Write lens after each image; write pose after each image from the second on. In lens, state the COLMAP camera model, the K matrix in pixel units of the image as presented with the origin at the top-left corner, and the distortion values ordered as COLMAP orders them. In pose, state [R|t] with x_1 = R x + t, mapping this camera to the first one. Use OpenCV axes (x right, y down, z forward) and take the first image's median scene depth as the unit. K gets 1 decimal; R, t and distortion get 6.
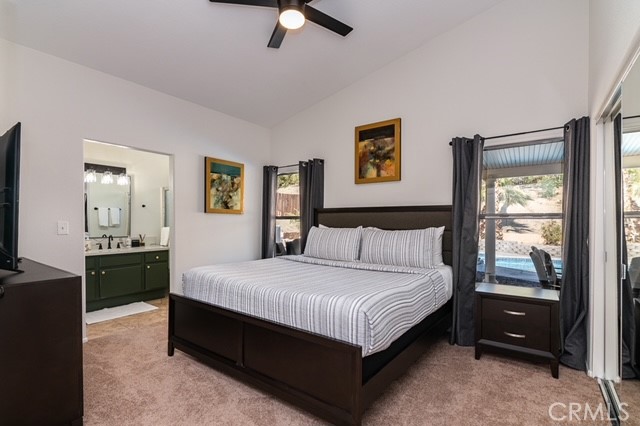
lens RADIAL K [[299.7, 0, 320.4], [0, 299.7, 222.7], [0, 0, 1]] dist [-0.002590, -0.000385]
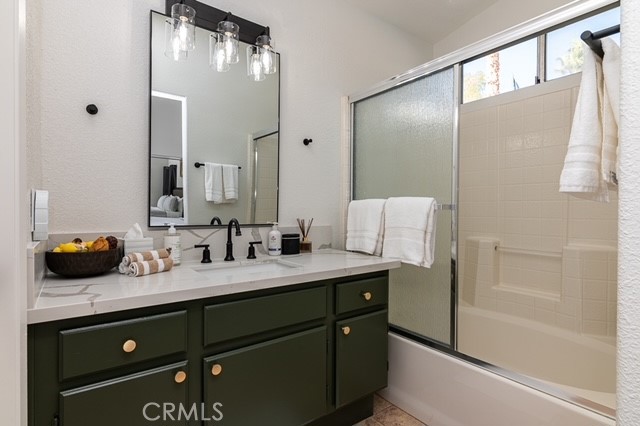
lens RADIAL K [[330.0, 0, 318.4], [0, 330.0, 216.1], [0, 0, 1]] dist [-0.002447, 0.001477]
pose [[0.951330, 0.012755, -0.307910, -0.477675], [-0.008015, 0.999829, 0.016654, 0.030162], [0.308070, -0.013376, 0.951270, 0.654433]]
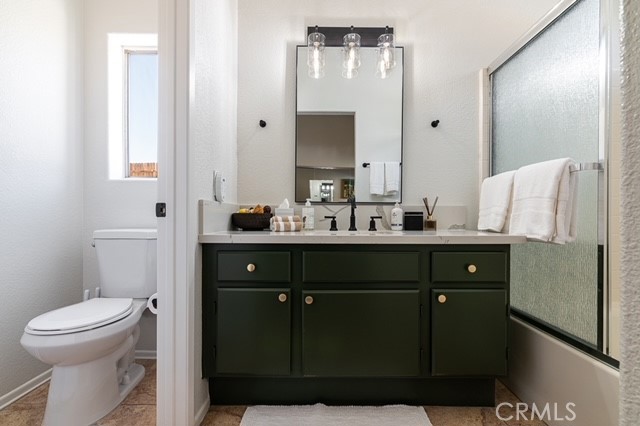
lens RADIAL K [[307.0, 0, 316.6], [0, 307.0, 213.9], [0, 0, 1]] dist [0.016378, 0.000214]
pose [[0.584503, -0.001350, -0.811390, -0.383745], [-0.006199, 0.999962, -0.006129, 0.065071], [0.811368, 0.008613, 0.584473, 0.691746]]
